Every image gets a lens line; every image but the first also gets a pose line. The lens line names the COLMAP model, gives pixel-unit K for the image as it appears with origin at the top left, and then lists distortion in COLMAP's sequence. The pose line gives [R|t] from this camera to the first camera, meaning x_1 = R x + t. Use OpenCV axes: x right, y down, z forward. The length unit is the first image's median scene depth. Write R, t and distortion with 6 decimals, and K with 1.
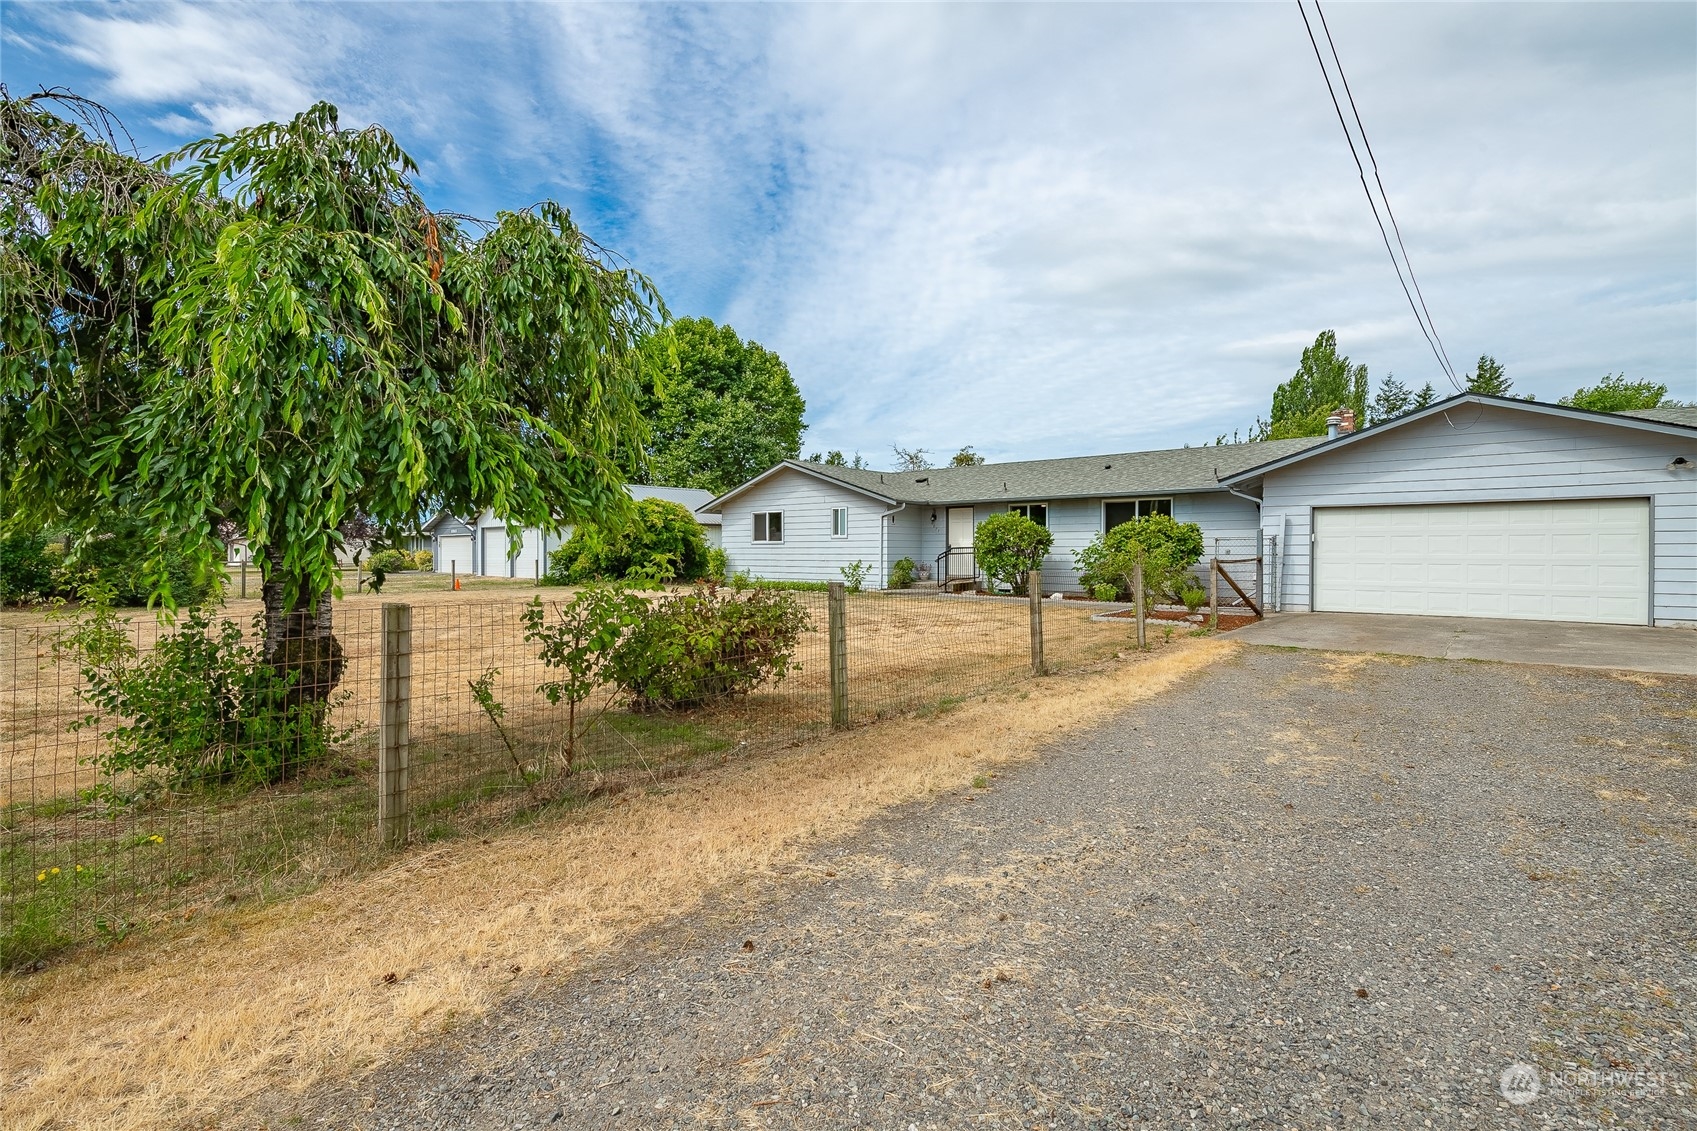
lens RADIAL K [[801.1, 0, 843.4], [0, 801.1, 574.7], [0, 0, 1]] dist [-0.009142, 0.000261]
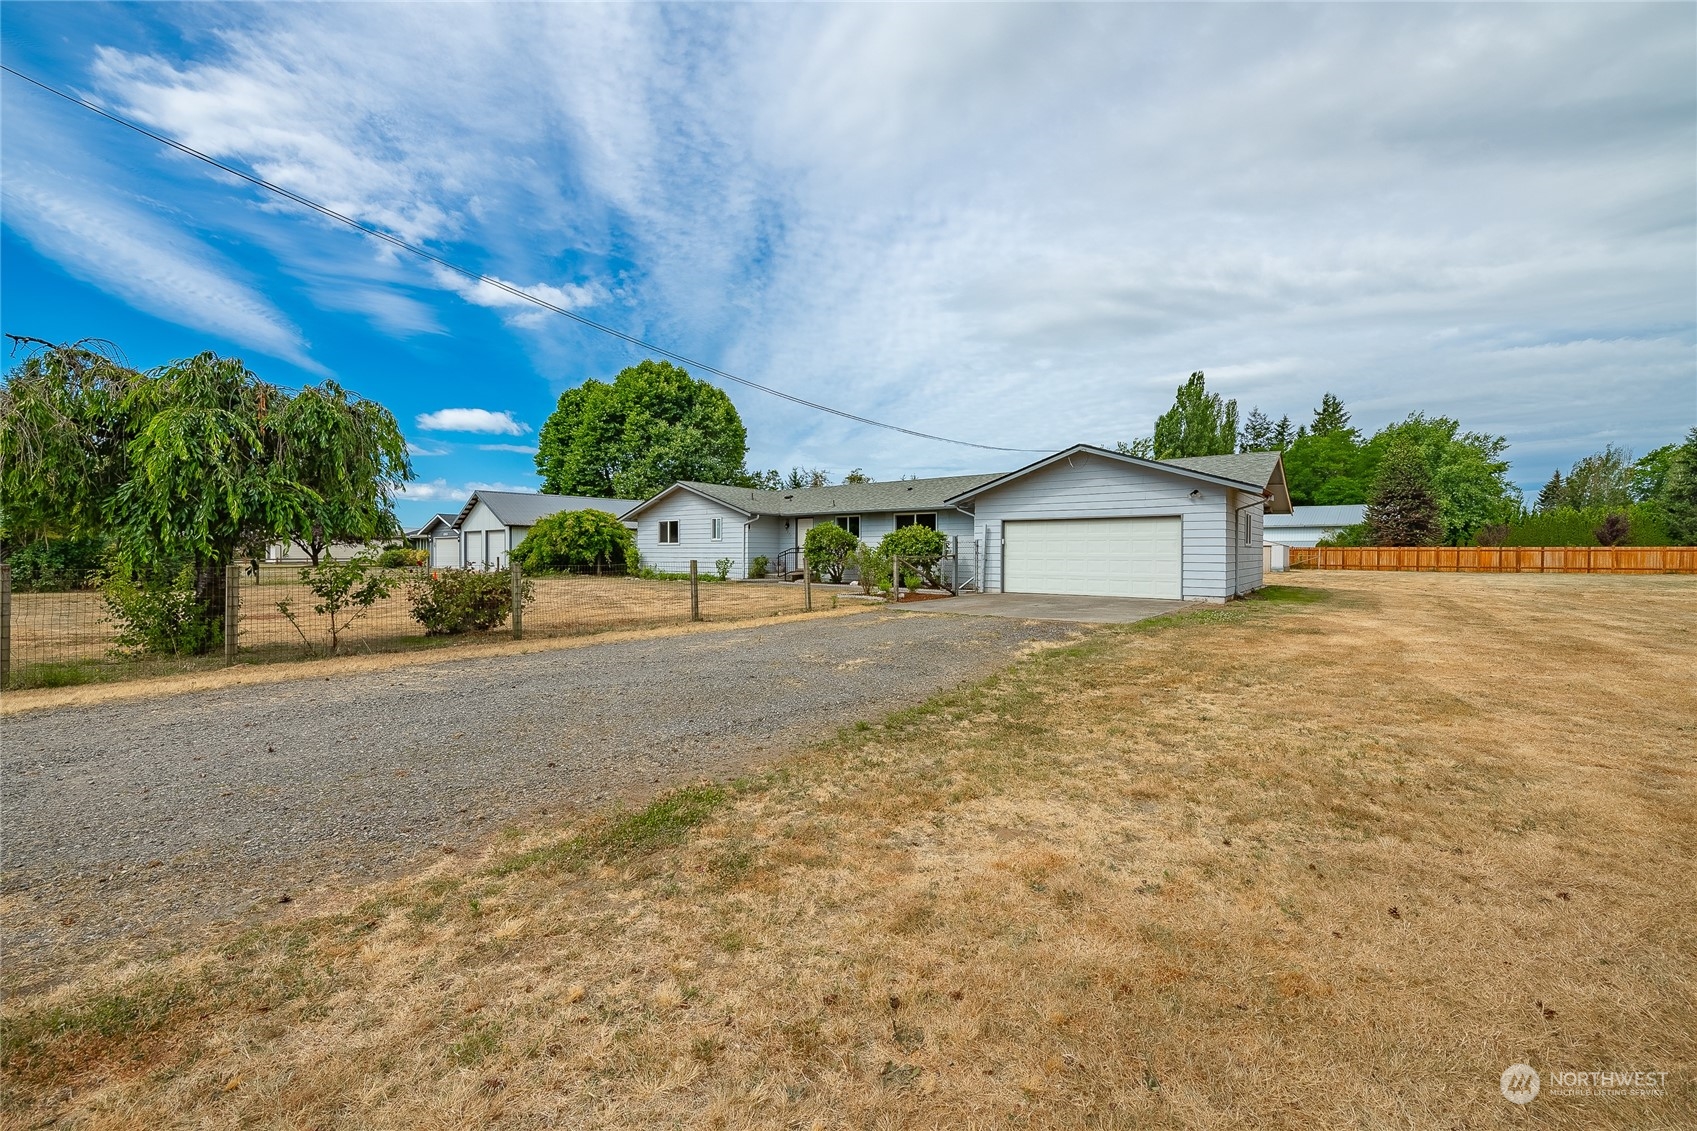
lens RADIAL K [[700.3, 0, 852.7], [0, 700.3, 559.8], [0, 0, 1]] dist [-0.012509, -0.000270]
pose [[0.999267, 0.002828, 0.038174, 0.086383], [-0.002101, 0.999816, -0.019063, 0.003623], [-0.038220, 0.018968, 0.999089, -0.080325]]
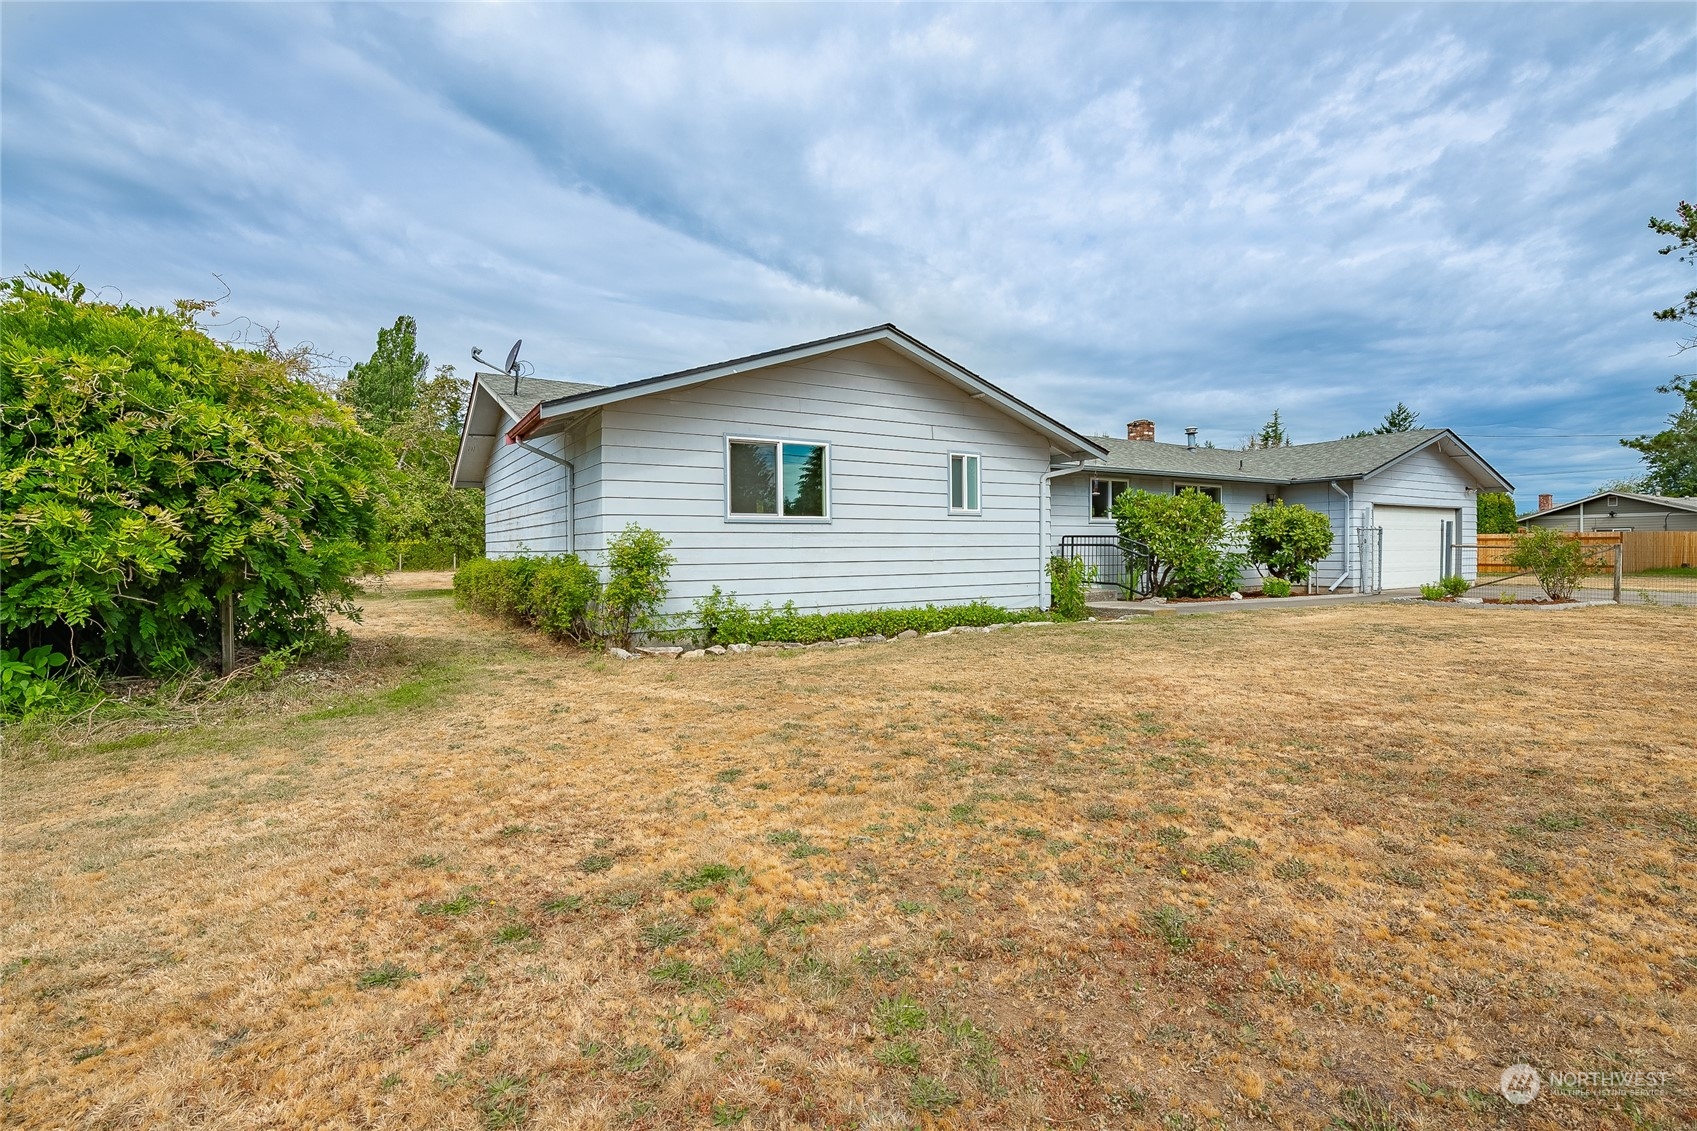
lens RADIAL K [[801.1, 0, 836.3], [0, 801.1, 551.7], [0, 0, 1]] dist [-0.009142, 0.000261]
pose [[0.283285, -0.002626, 0.959032, -0.250507], [0.036658, 0.999295, -0.008092, -0.010483], [-0.958335, 0.037449, 0.283181, 0.459981]]
